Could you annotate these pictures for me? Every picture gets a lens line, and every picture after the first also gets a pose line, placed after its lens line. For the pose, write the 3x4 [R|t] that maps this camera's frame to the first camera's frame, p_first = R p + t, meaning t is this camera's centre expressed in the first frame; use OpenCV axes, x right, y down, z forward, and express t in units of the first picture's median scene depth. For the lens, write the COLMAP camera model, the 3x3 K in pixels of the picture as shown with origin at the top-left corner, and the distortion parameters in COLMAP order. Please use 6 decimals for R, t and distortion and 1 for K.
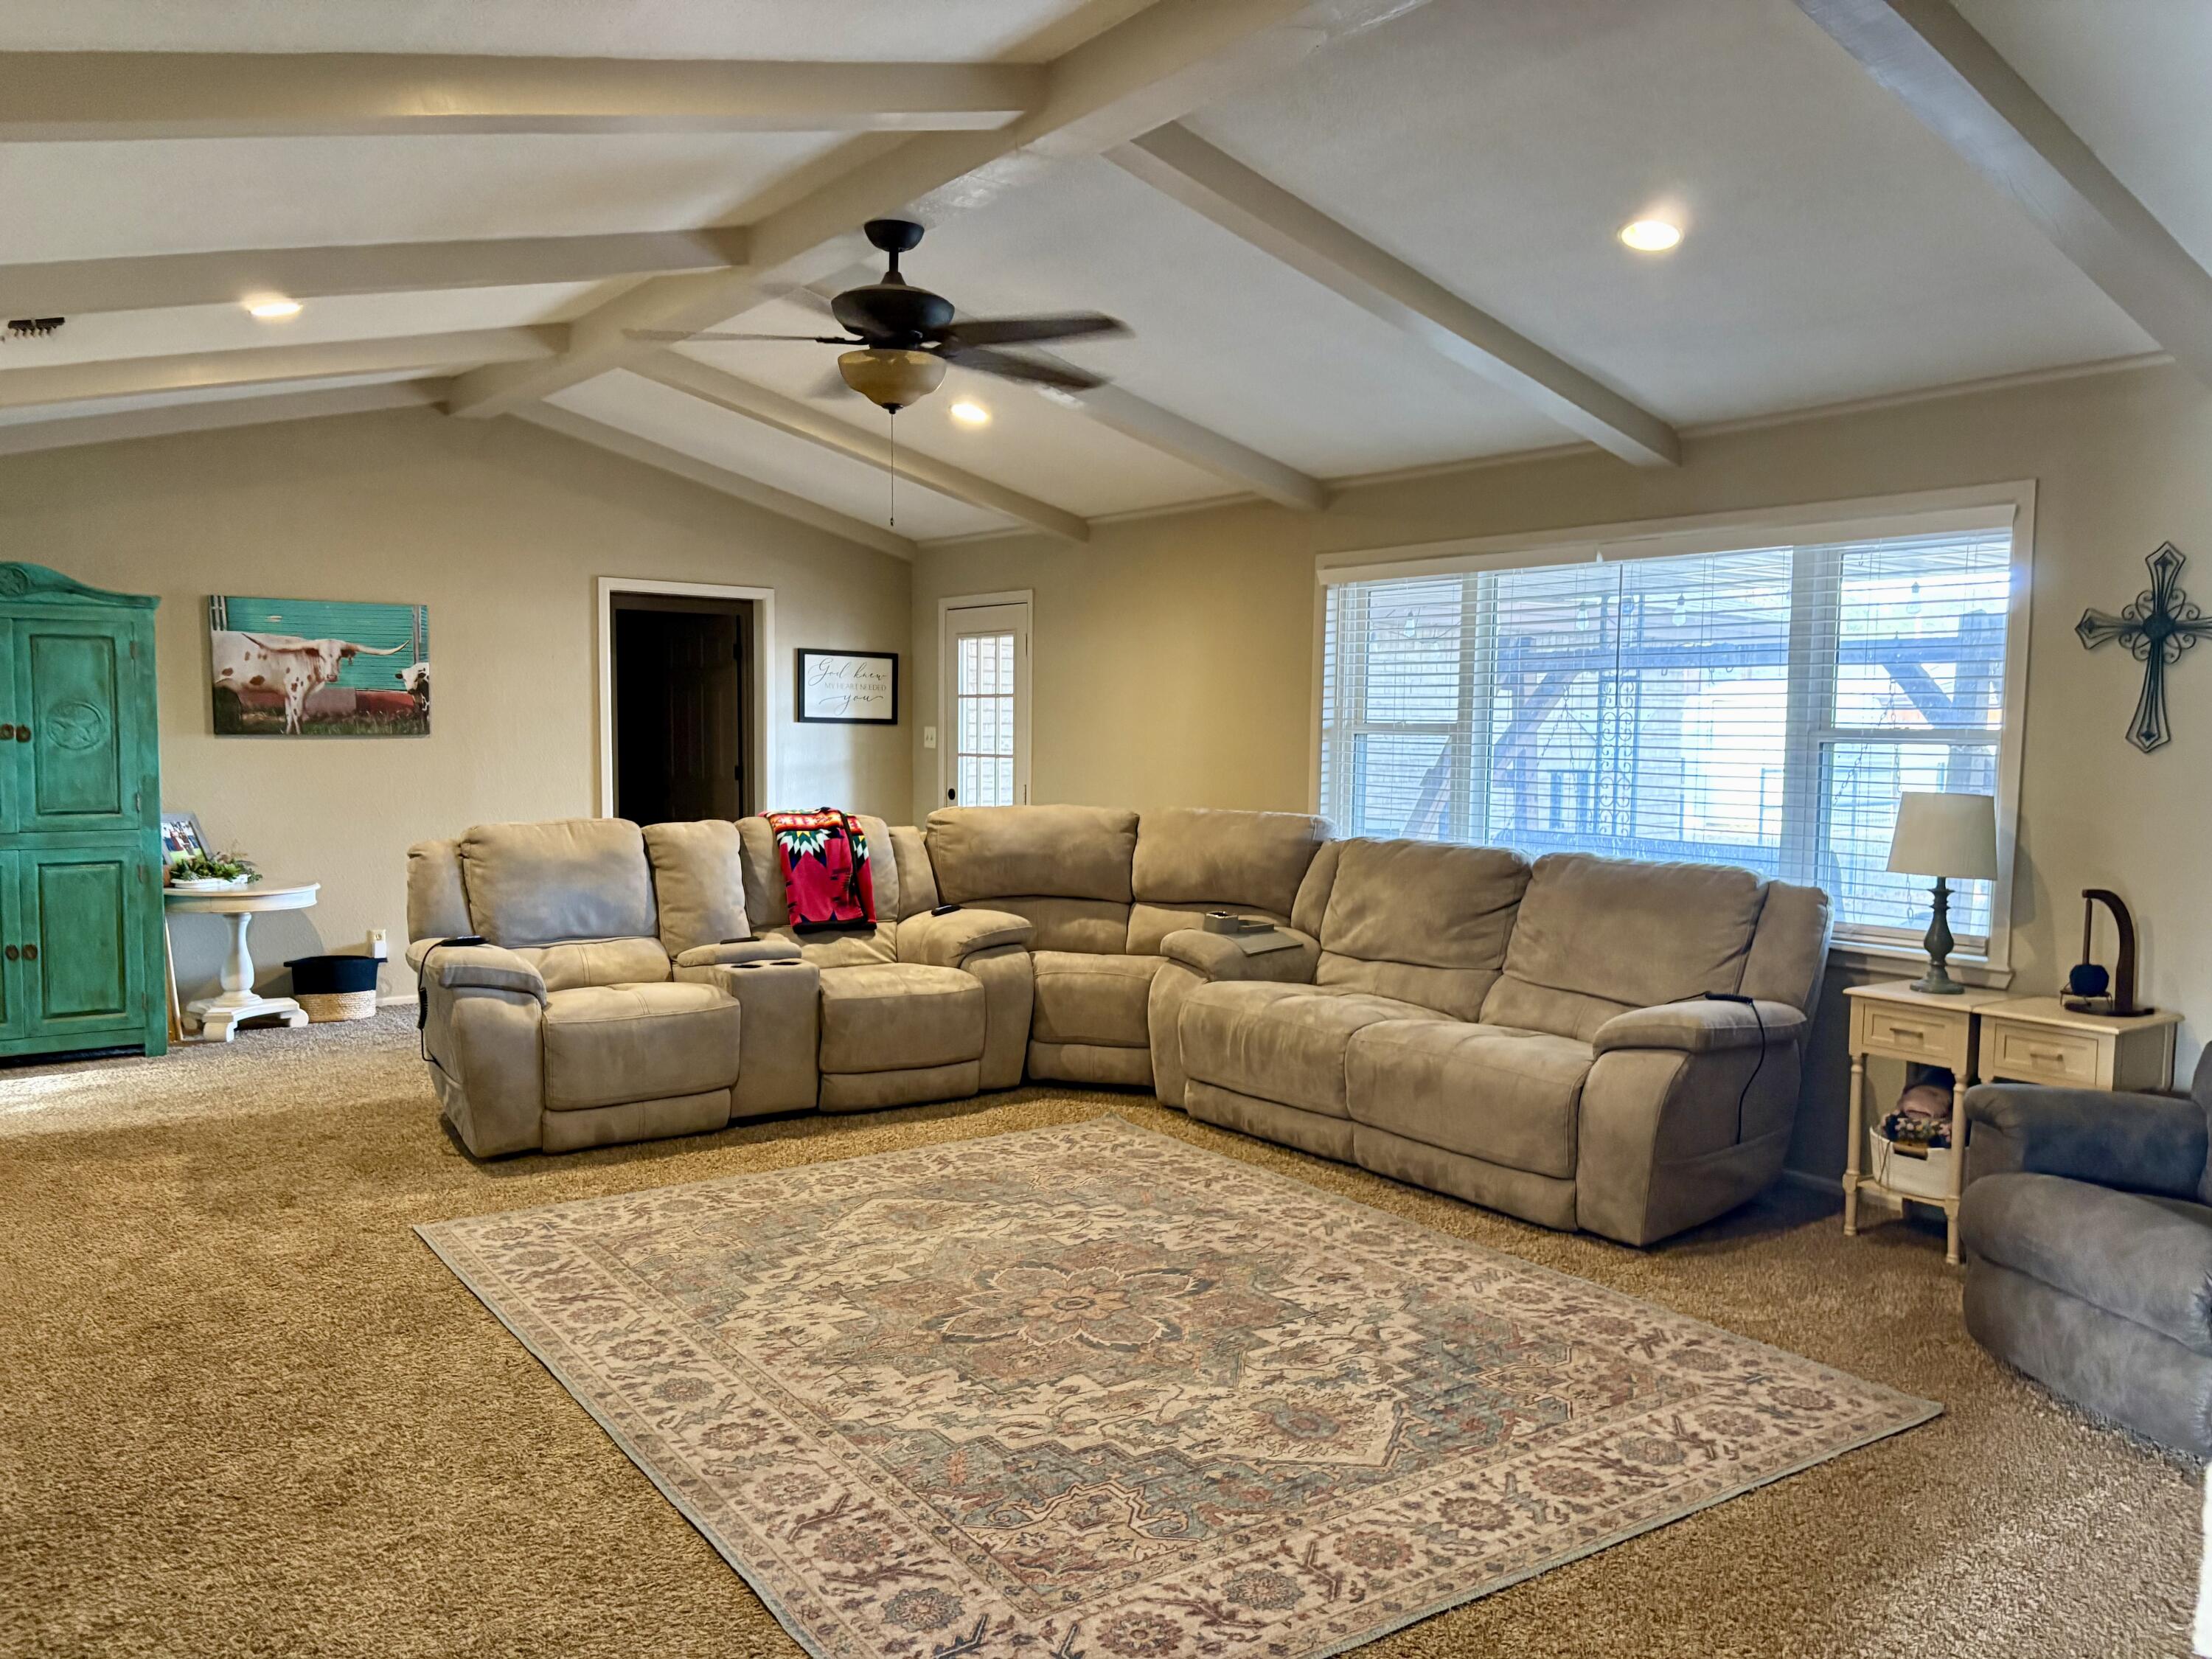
lens RADIAL K [[1683.4, 0, 1106.0], [0, 1683.4, 829.5], [0, 0, 1]] dist [0.071501, -0.080395]
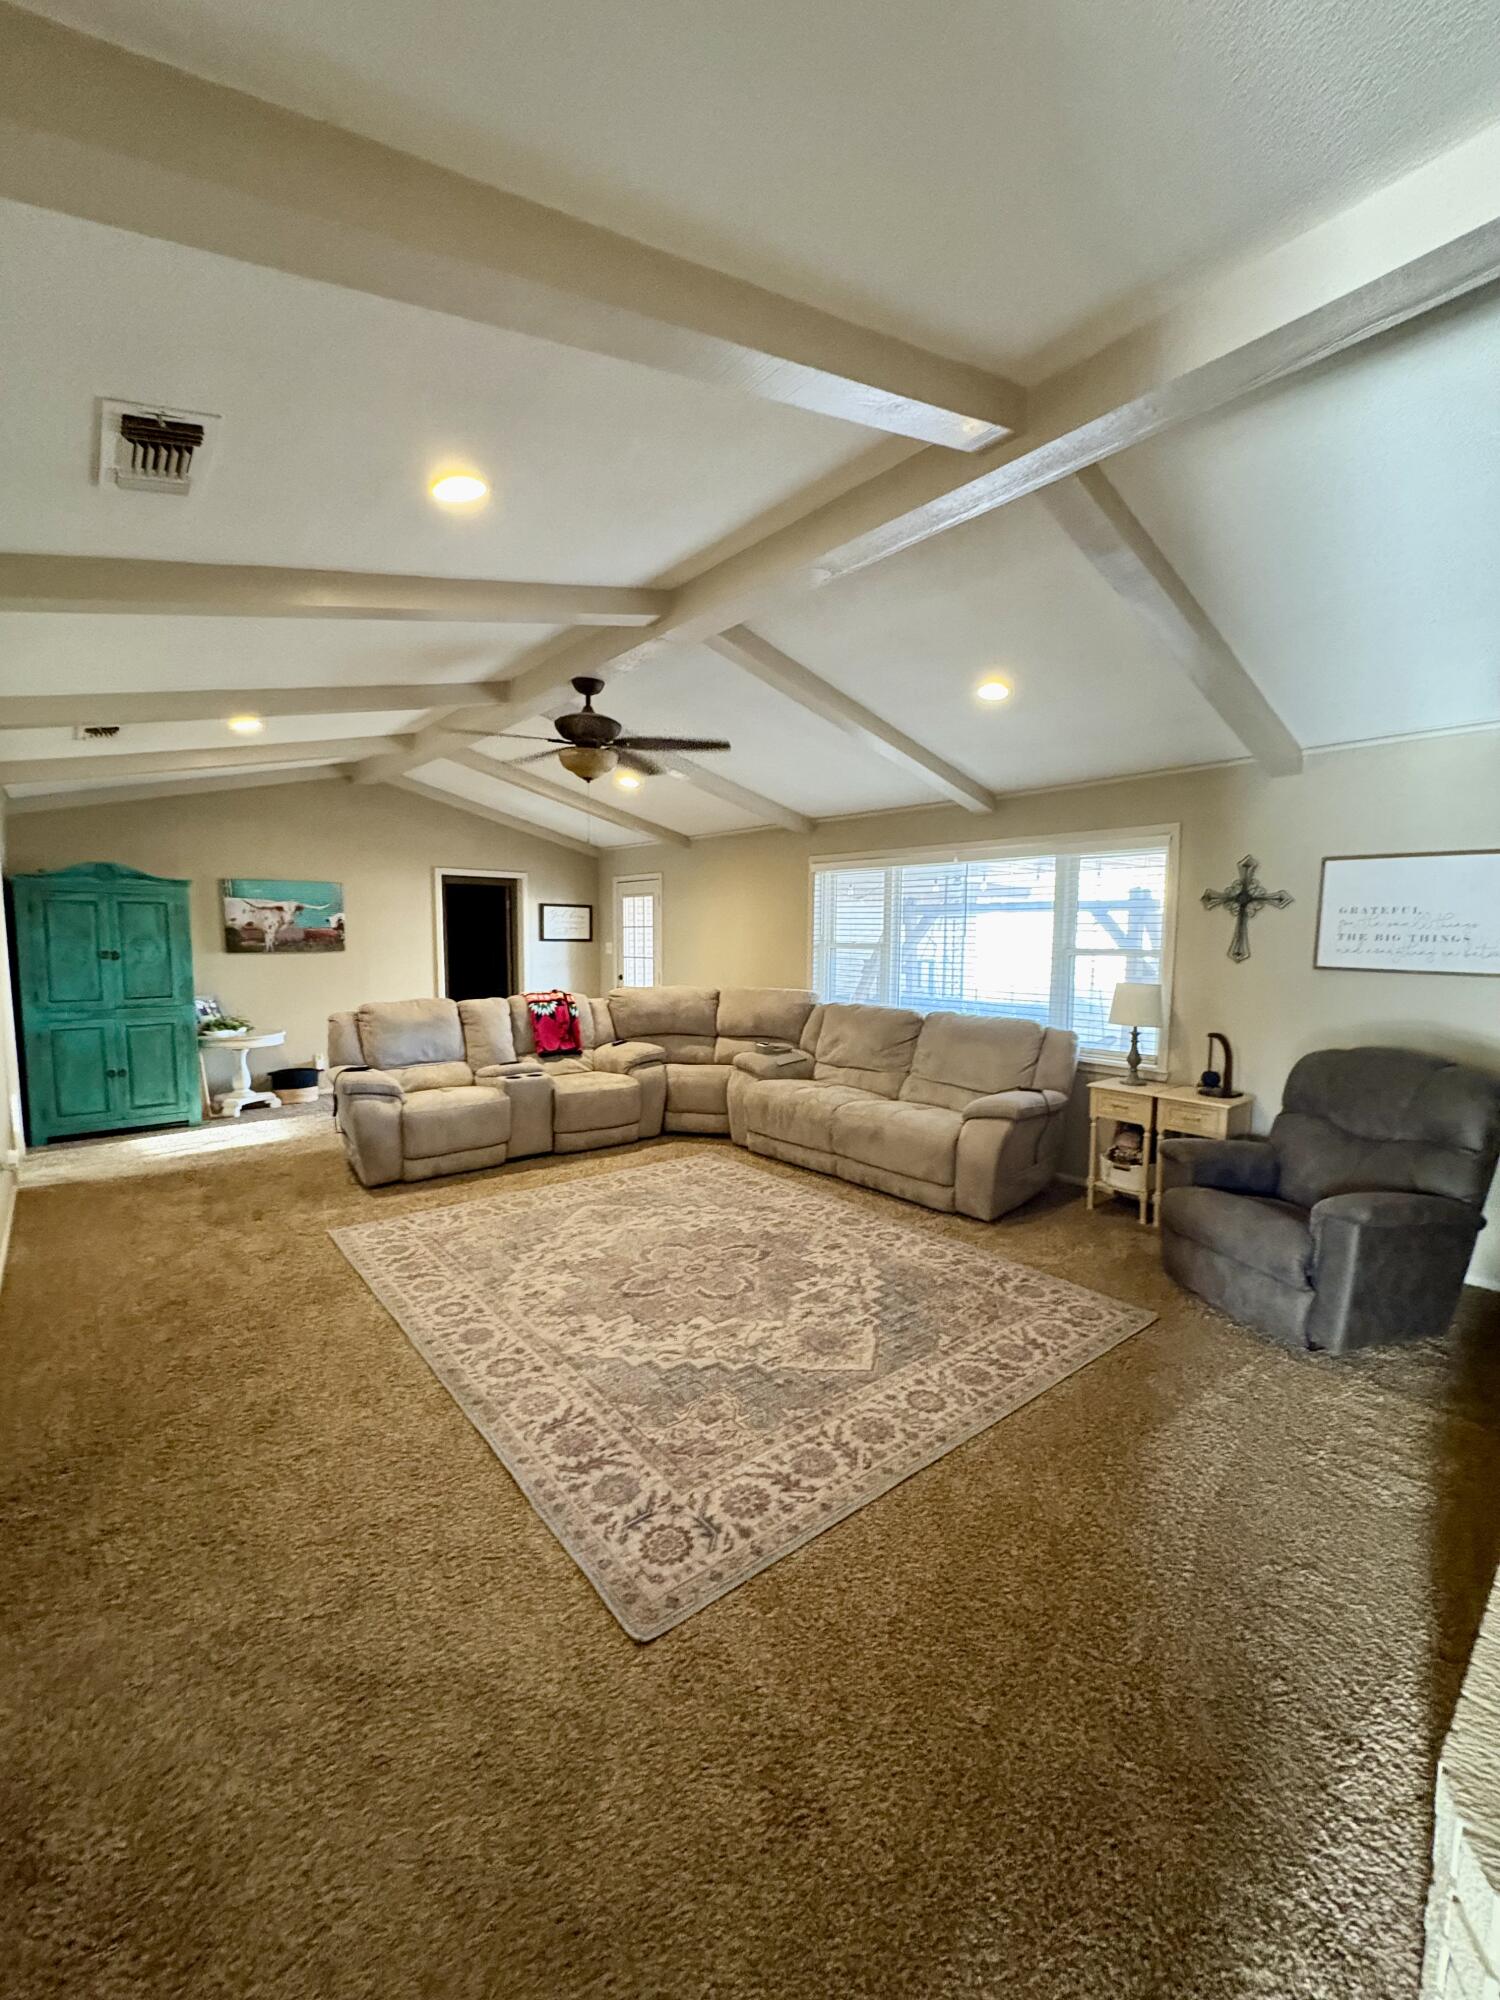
lens RADIAL K [[802.5, 0, 754.0], [0, 802.5, 995.3], [0, 0, 1]] dist [0.001211, -0.000131]
pose [[0.997160, -0.011839, 0.074372, -0.014674], [0.010617, 0.999802, 0.016803, -0.028396], [-0.074556, -0.015965, 0.997089, 0.118276]]
